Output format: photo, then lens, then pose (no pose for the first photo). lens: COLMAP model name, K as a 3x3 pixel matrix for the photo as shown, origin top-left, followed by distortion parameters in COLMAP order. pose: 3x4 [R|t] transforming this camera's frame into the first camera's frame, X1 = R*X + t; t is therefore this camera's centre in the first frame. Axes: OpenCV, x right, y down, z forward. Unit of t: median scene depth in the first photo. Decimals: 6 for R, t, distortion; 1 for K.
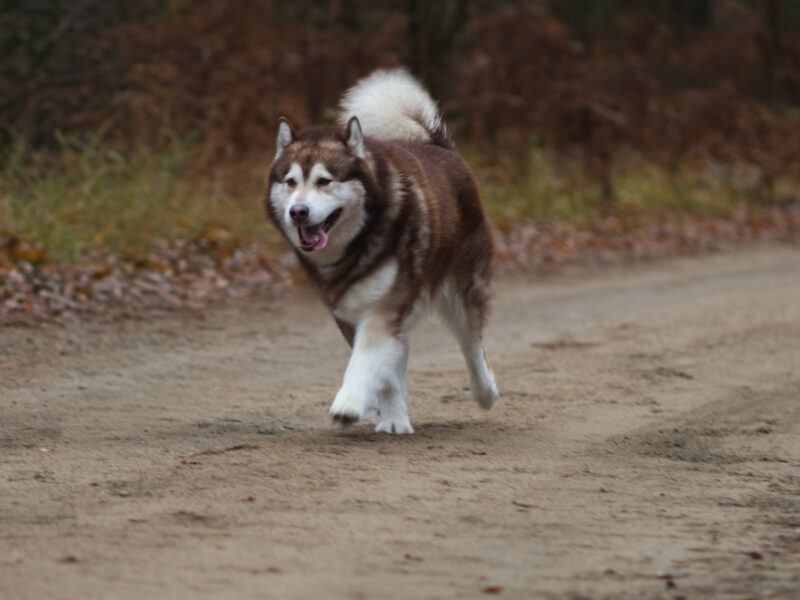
lens RADIAL K [[4859.0, 0, 400.0], [0, 4859.0, 300.0], [0, 0, 1]] dist [2.429713, -4.019868]
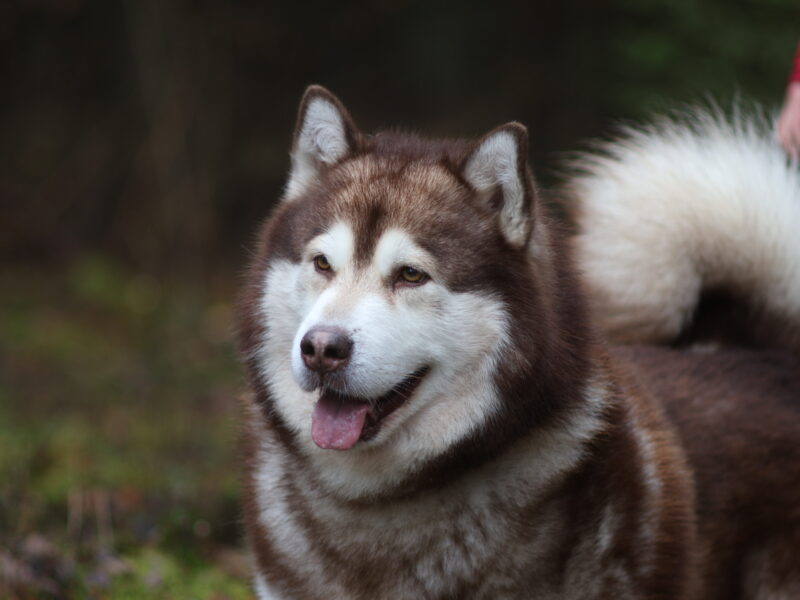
lens RADIAL K [[5462.6, 0, 400.0], [0, 5462.6, 300.0], [0, 0, 1]] dist [-11.276199, -11.387512]
pose [[0.985214, 0.165297, -0.045063, 0.002573], [-0.165813, 0.986125, -0.007928, -0.019362], [0.043127, 0.015283, 0.998953, 0.595475]]
